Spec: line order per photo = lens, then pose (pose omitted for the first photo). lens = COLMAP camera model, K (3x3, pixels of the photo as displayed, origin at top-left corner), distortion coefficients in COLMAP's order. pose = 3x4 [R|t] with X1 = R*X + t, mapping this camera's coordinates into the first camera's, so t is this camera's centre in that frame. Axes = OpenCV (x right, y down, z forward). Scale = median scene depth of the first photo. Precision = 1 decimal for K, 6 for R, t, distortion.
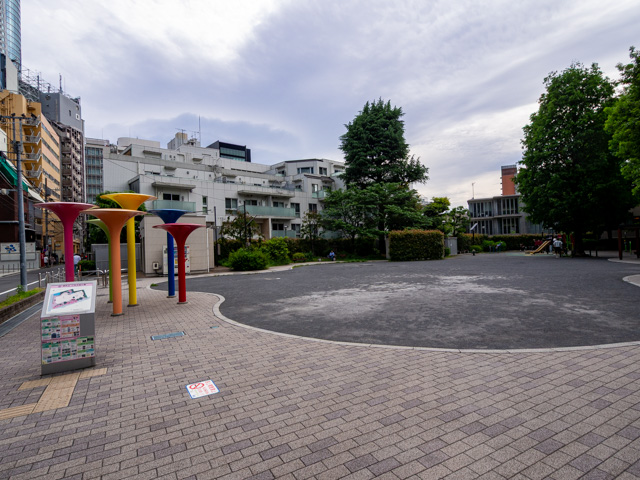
lens RADIAL K [[337.2, 0, 320.4], [0, 337.2, 241.2], [0, 0, 1]] dist [-0.000665, -0.000051]
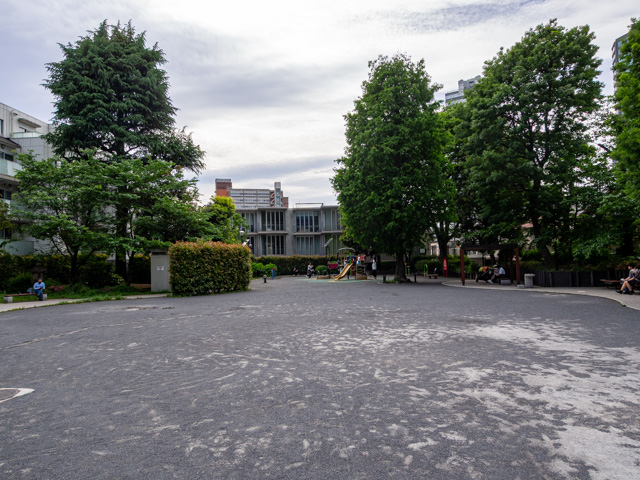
lens RADIAL K [[434.8, 0, 318.7], [0, 434.8, 239.4], [0, 0, 1]] dist [0.007431, 0.007177]
pose [[0.748595, 0.046963, 0.661363, -0.065208], [-0.008391, 0.998080, -0.061375, 0.005589], [-0.662975, 0.040395, 0.747551, 0.212318]]
